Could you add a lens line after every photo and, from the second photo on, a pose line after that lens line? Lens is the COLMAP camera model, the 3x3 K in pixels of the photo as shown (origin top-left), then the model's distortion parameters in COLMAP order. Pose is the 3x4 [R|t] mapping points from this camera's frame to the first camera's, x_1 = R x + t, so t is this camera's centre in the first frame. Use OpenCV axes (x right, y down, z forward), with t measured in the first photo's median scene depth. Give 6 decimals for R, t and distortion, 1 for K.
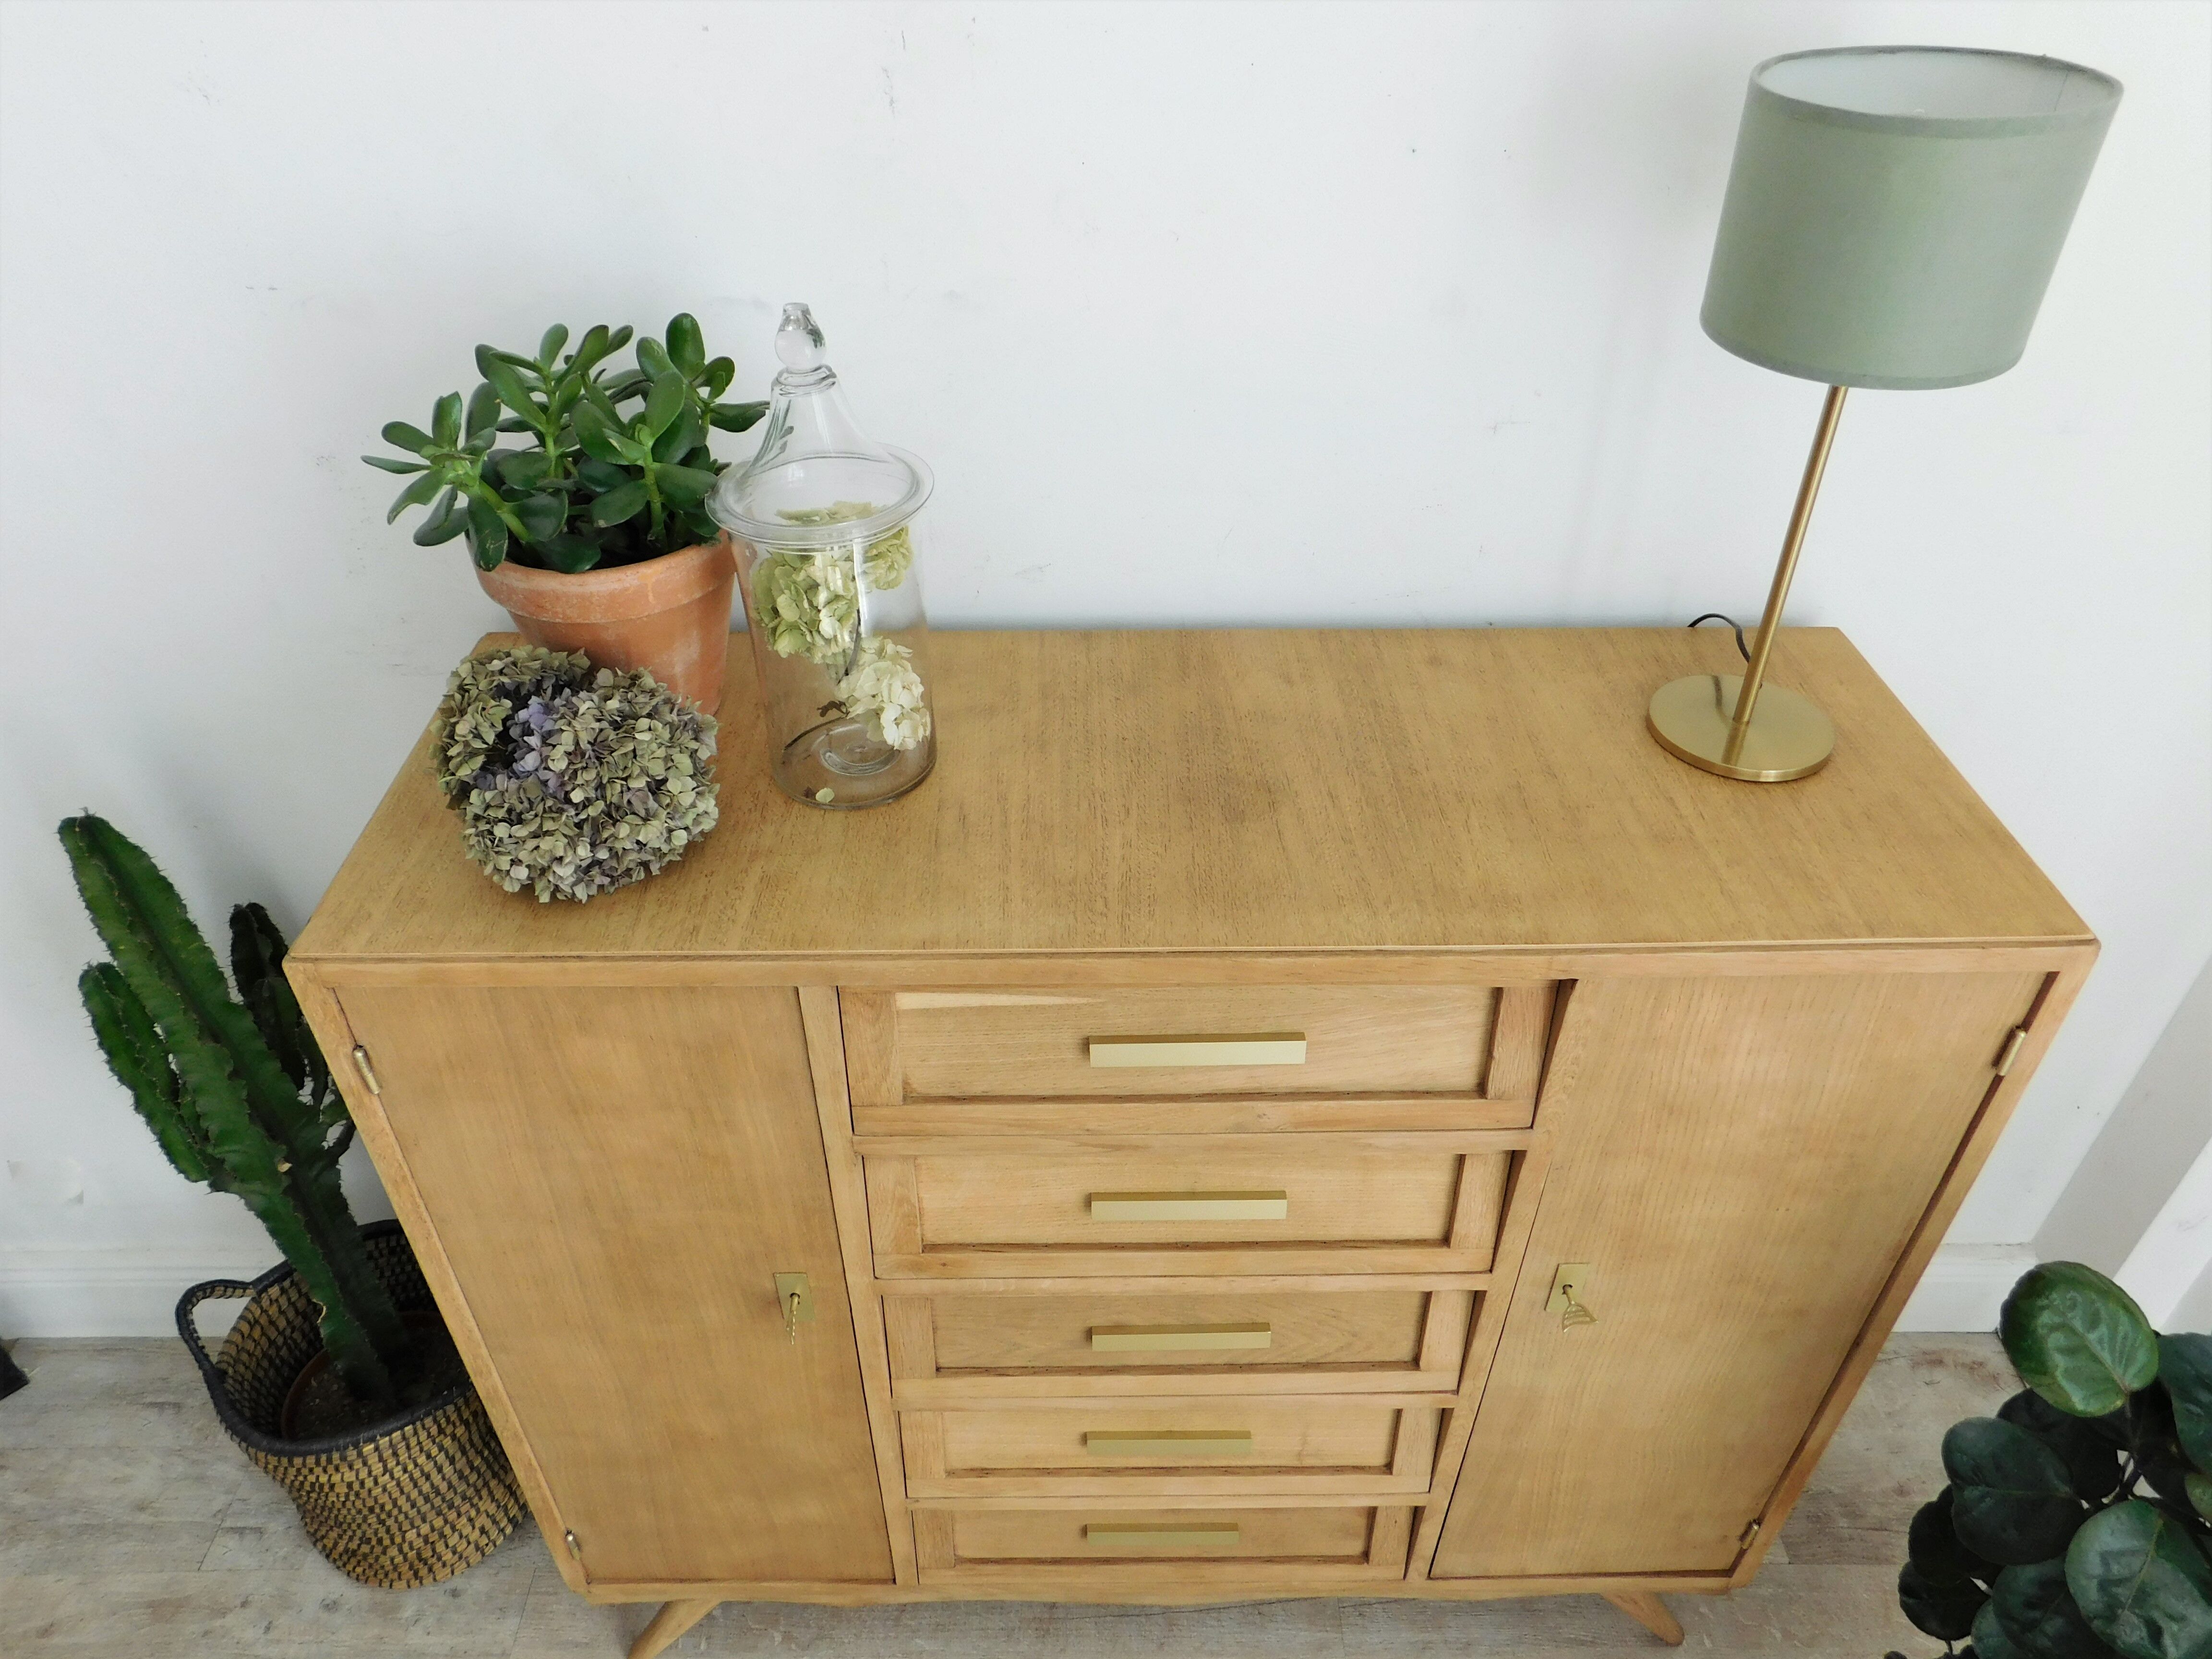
lens RADIAL K [[1478.6, 0, 1106.0], [0, 1478.6, 829.5], [0, 0, 1]] dist [-0.034859, 0.040598]
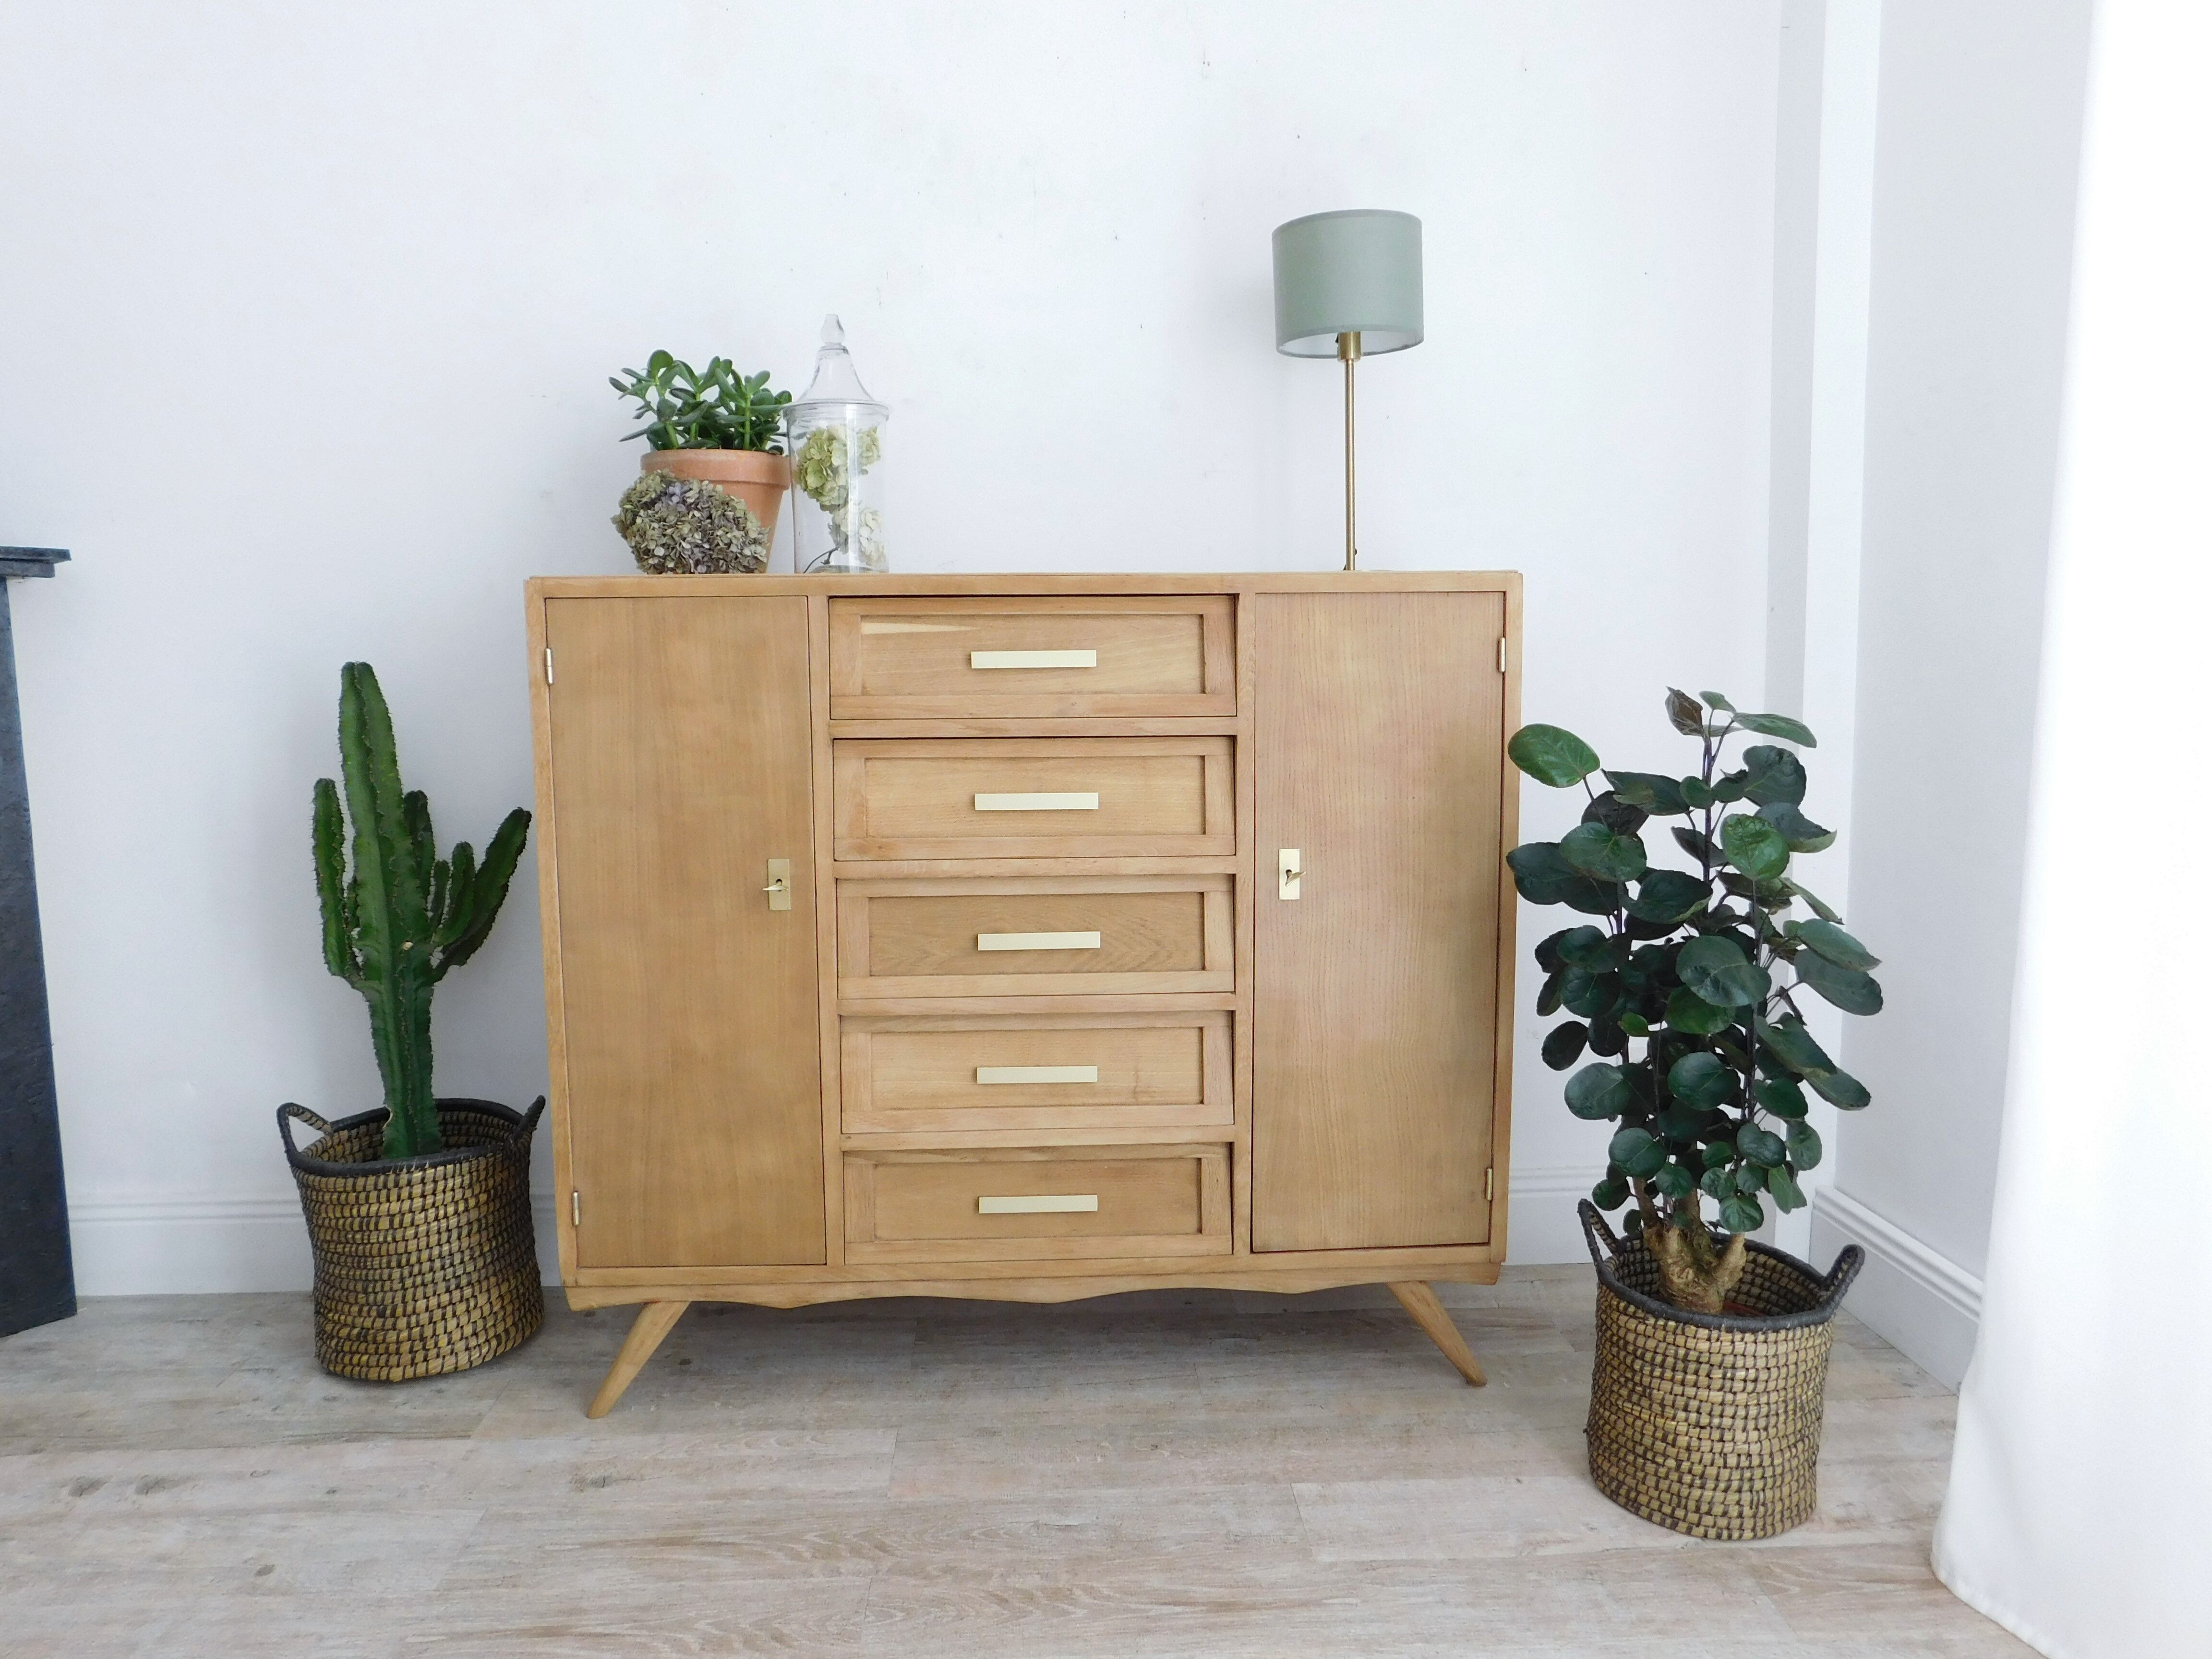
lens RADIAL K [[1478.6, 0, 1106.0], [0, 1478.6, 829.5], [0, 0, 1]] dist [-0.034859, 0.040598]
pose [[0.998980, -0.018484, 0.041195, 0.063414], [0.037040, 0.857241, -0.513581, 1.087619], [-0.025821, 0.514583, 0.857051, -0.343748]]
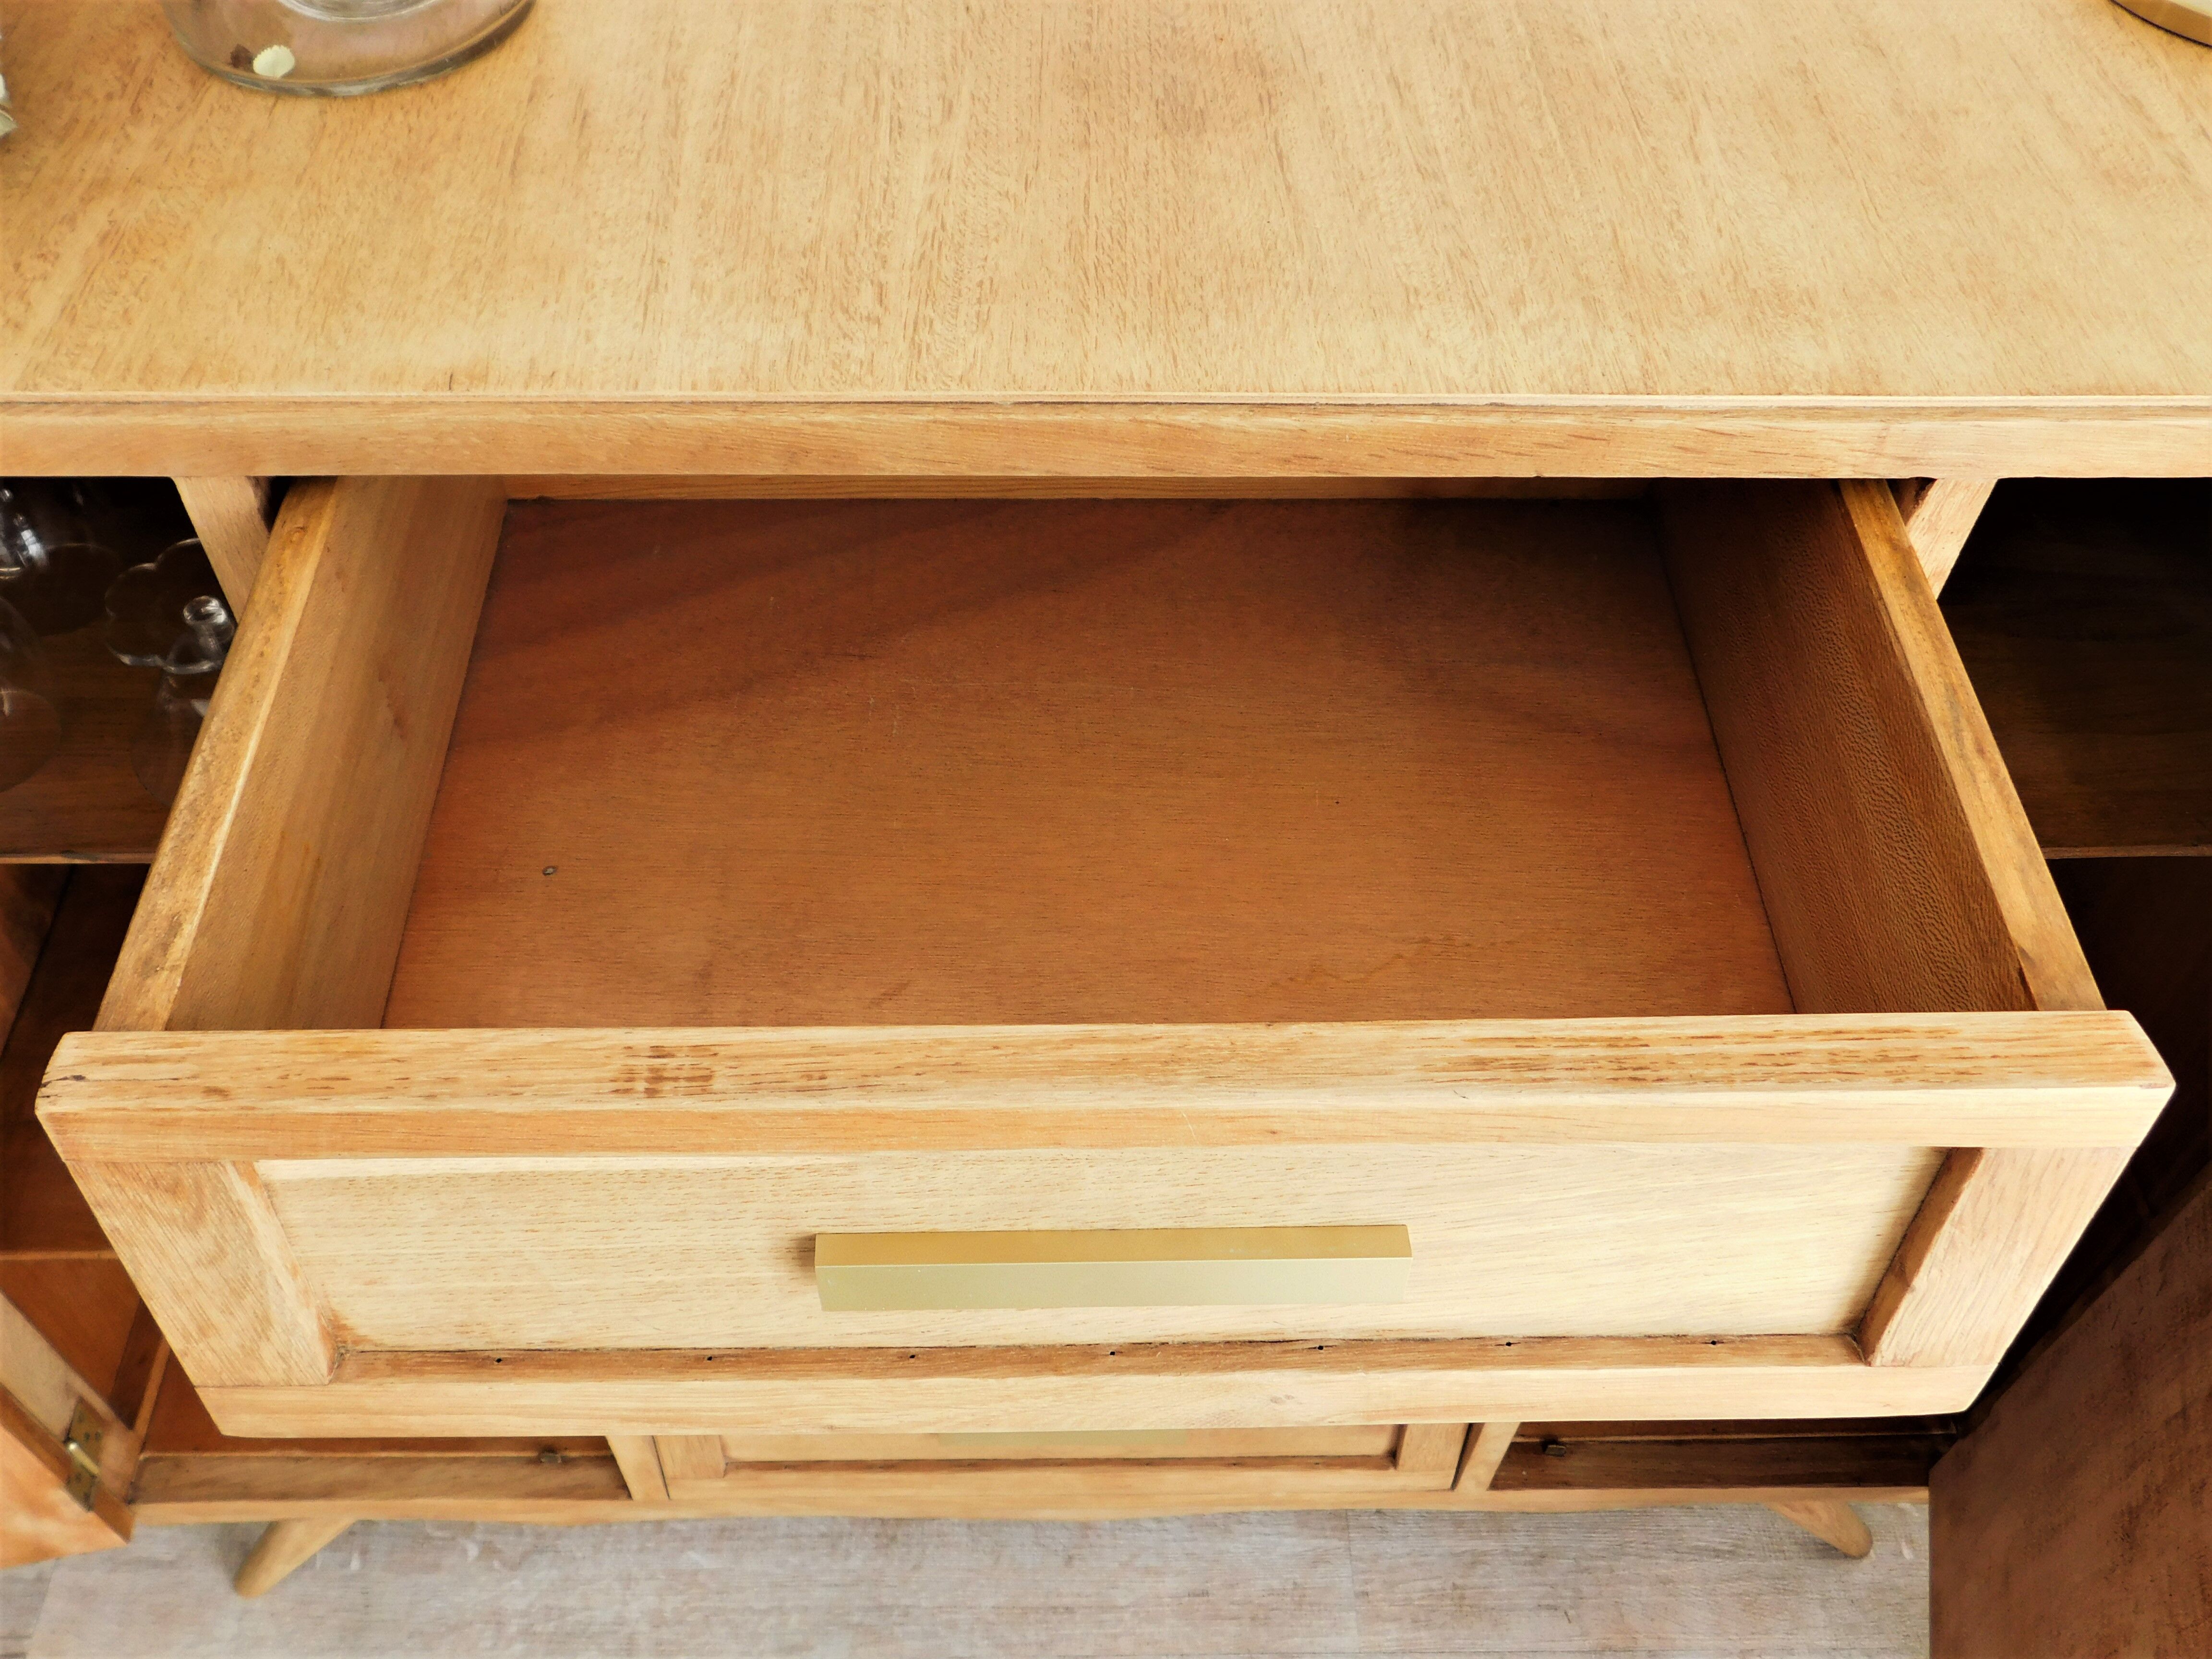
lens RADIAL K [[1917.1, 0, 1106.0], [0, 1917.1, 829.5], [0, 0, 1]] dist [0.003875, -0.006049]
pose [[0.999702, 0.014349, 0.019763, 0.043932], [-0.018668, 0.970701, 0.239566, -0.064039], [-0.015746, -0.239863, 0.970679, 0.505383]]
